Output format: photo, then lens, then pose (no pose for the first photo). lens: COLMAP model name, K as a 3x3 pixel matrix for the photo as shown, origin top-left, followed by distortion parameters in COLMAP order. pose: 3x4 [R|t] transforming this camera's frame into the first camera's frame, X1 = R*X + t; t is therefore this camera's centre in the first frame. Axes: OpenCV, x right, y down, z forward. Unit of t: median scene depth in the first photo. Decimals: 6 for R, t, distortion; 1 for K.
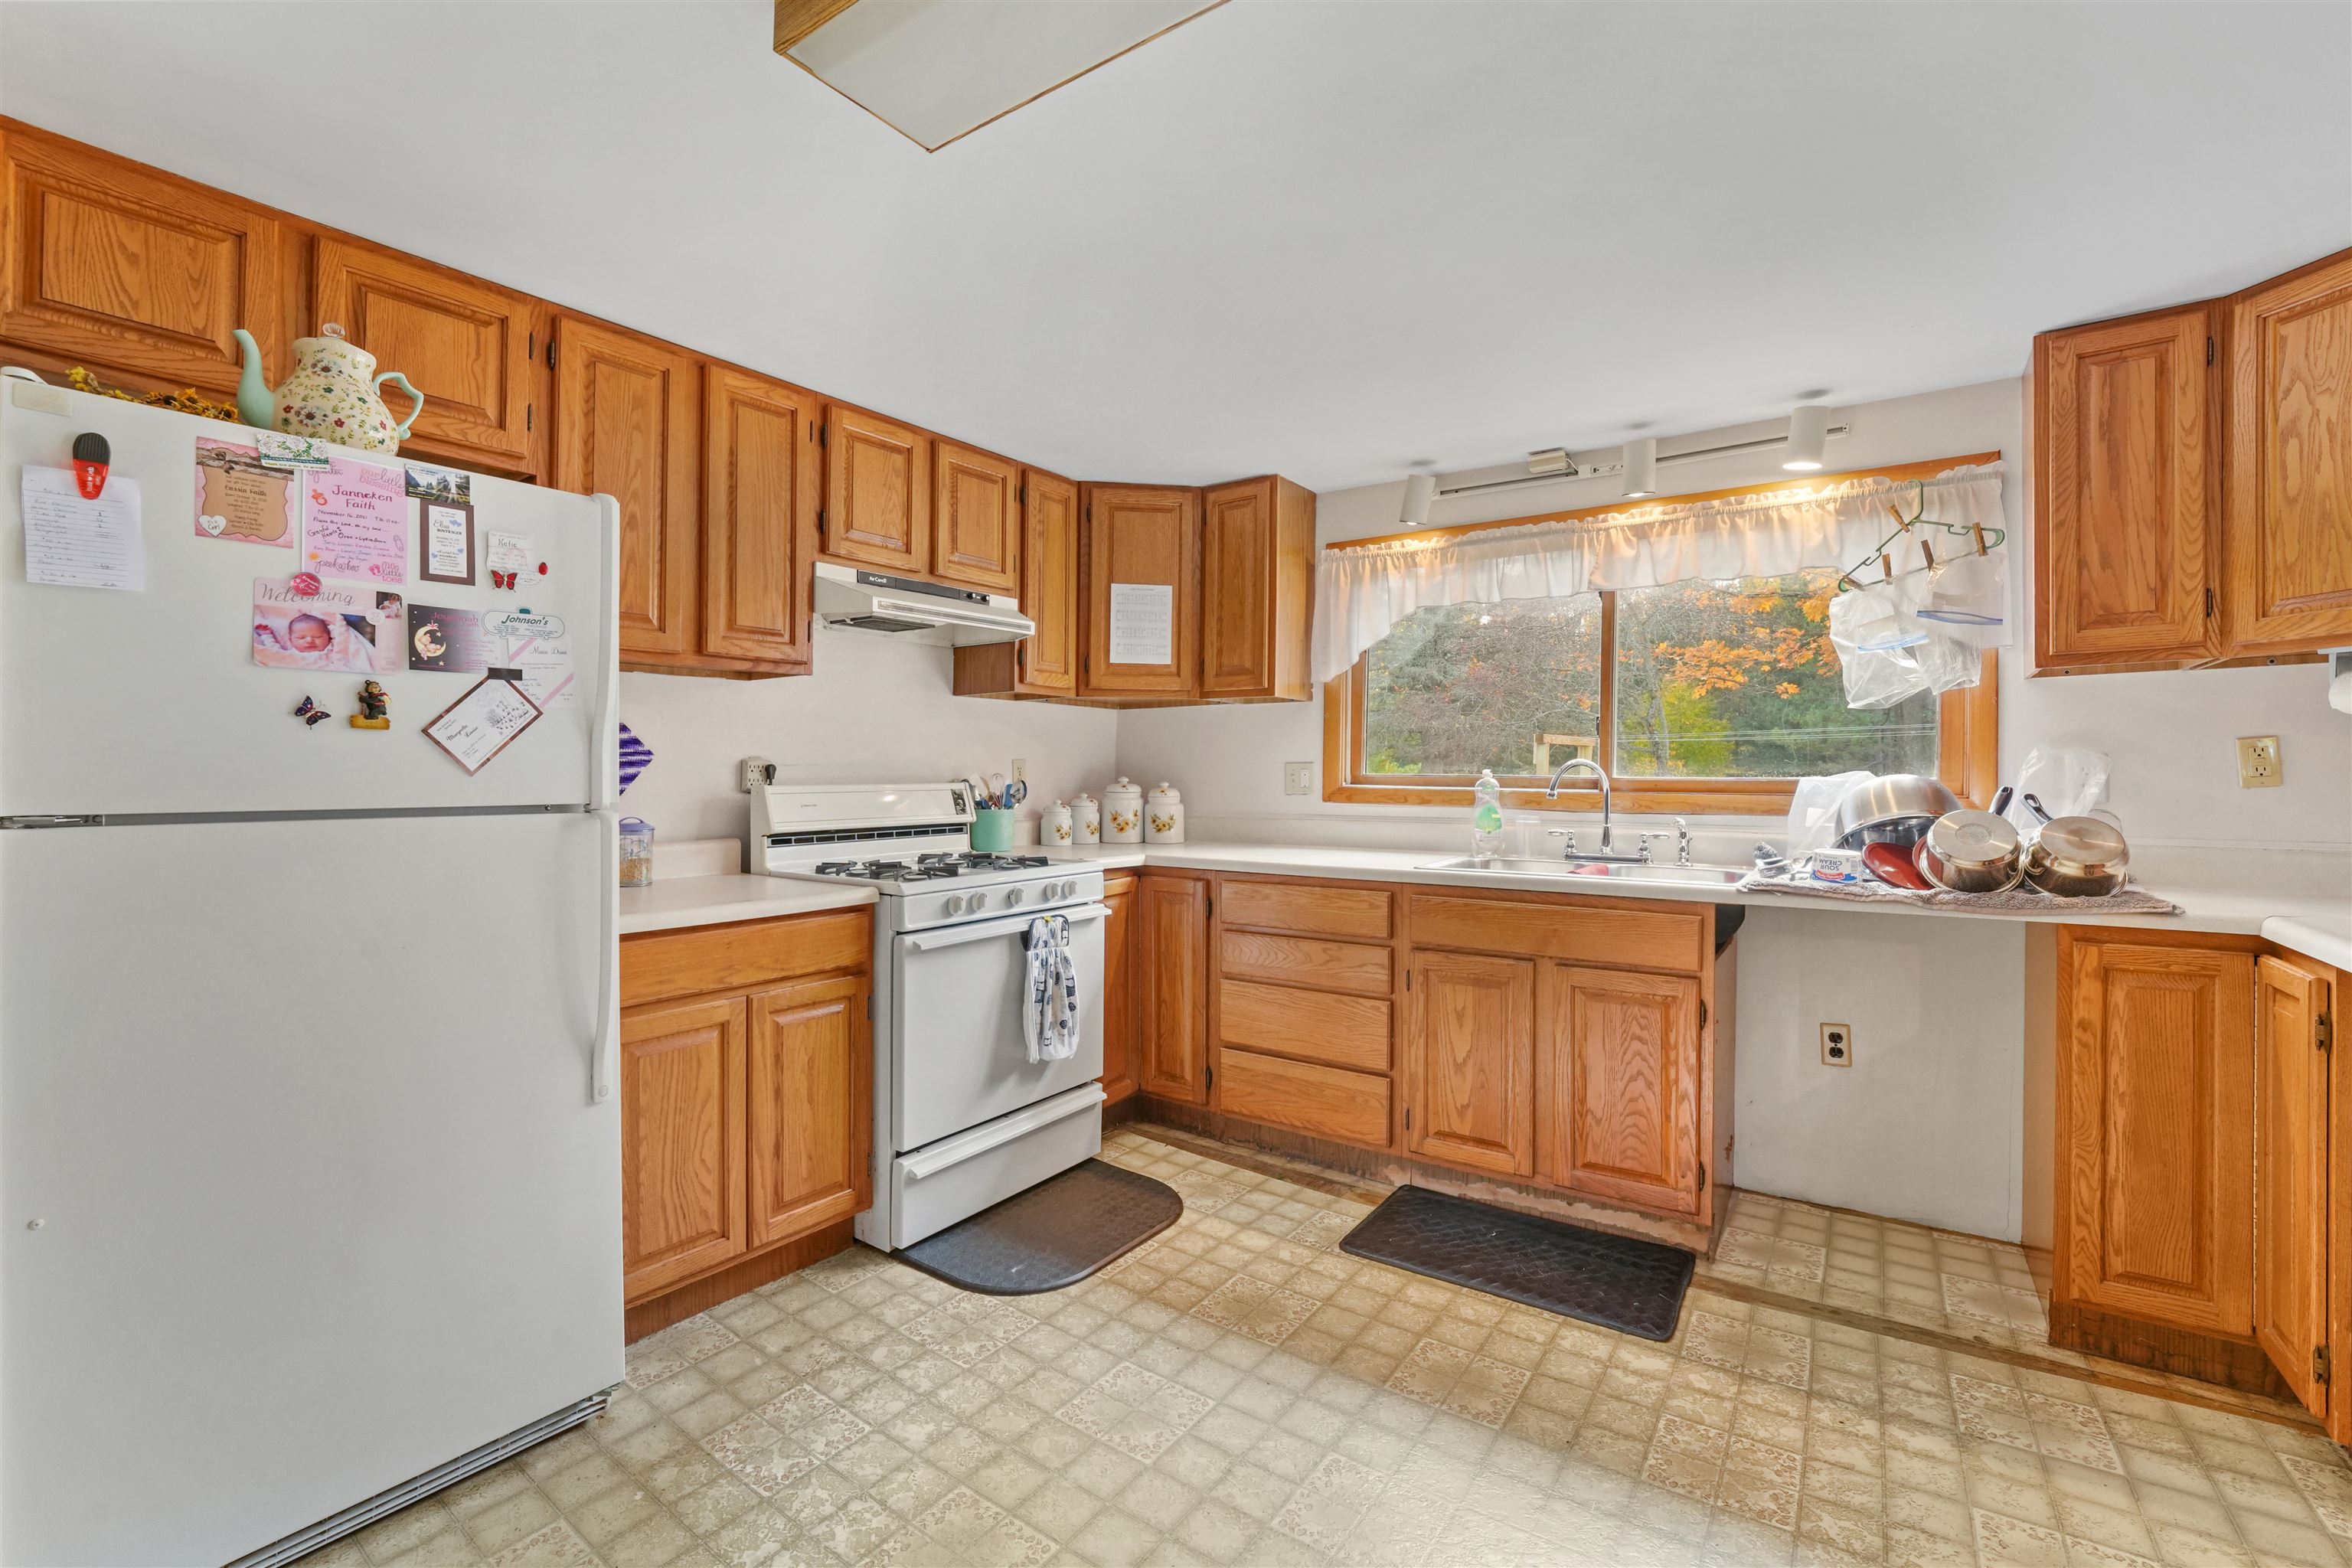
lens RADIAL K [[1007.7, 0, 1174.5], [0, 1007.7, 767.5], [0, 0, 1]] dist [-0.017309, 0.003433]
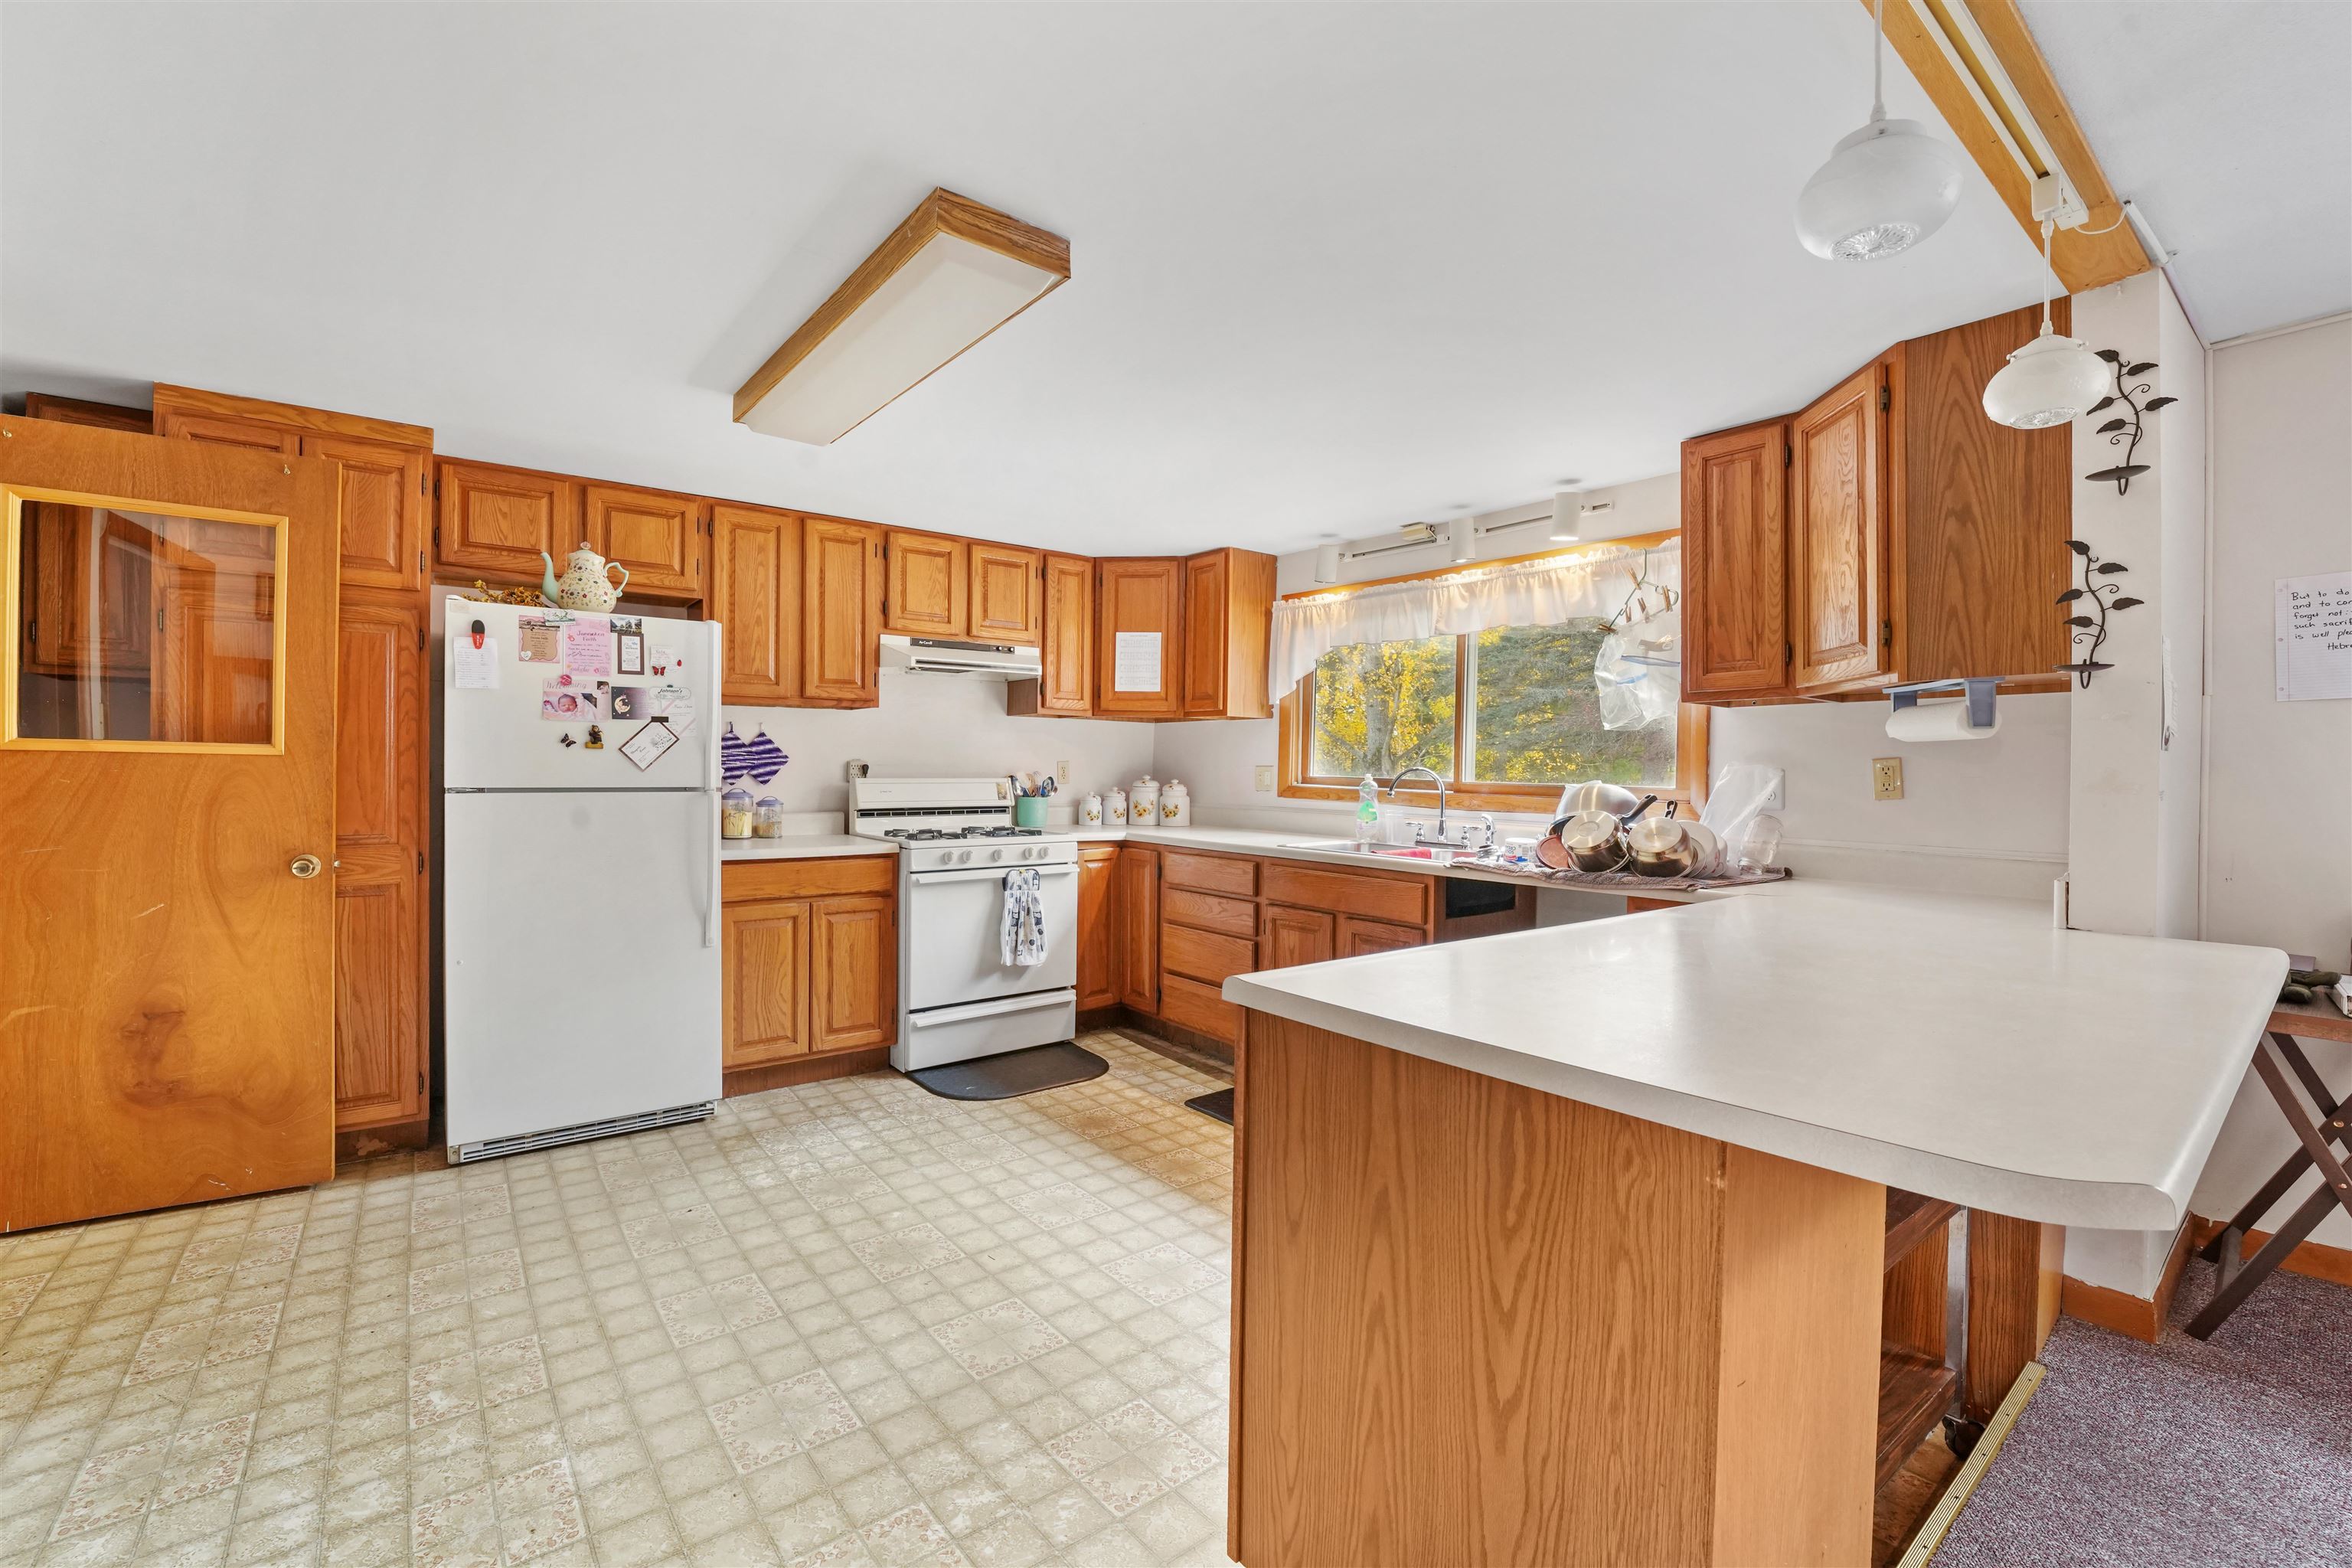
lens RADIAL K [[1003.7, 0, 1176.0], [0, 1003.7, 784.0], [0, 0, 1]] dist [-0.001846, -0.000151]
pose [[0.959826, 0.017515, -0.280048, 0.508209], [-0.010949, 0.999628, 0.024994, -0.017071], [0.280382, -0.020924, 0.959660, -0.355937]]
